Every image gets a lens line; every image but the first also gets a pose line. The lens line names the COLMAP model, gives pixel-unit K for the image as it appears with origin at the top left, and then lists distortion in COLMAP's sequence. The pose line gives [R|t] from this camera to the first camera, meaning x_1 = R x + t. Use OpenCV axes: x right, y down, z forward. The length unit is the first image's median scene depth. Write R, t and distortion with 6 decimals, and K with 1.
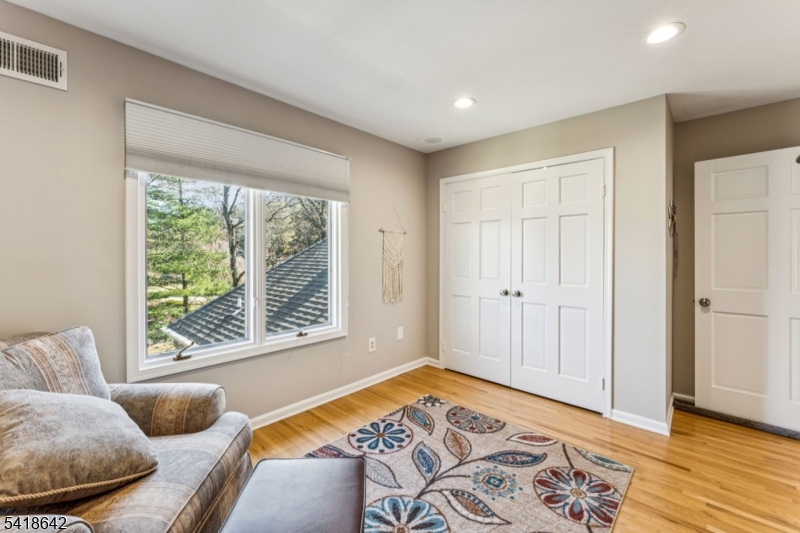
lens RADIAL K [[333.9, 0, 391.6], [0, 333.9, 262.4], [0, 0, 1]] dist [-0.001469, -0.000267]
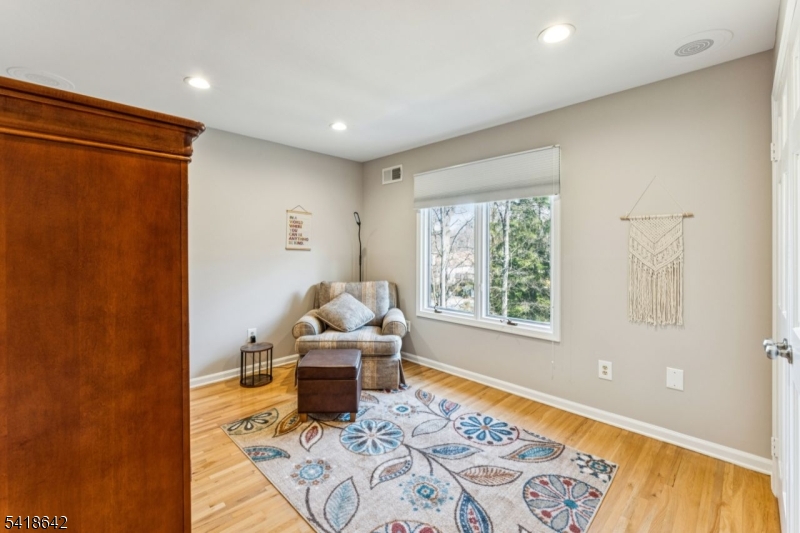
lens RADIAL K [[333.9, 0, 391.6], [0, 333.9, 262.4], [0, 0, 1]] dist [-0.001469, -0.000267]
pose [[-0.030534, 0.026954, -0.999170, 0.965901], [-0.028402, 0.999209, 0.027823, -0.008646], [0.999130, 0.029228, -0.029744, 0.715601]]
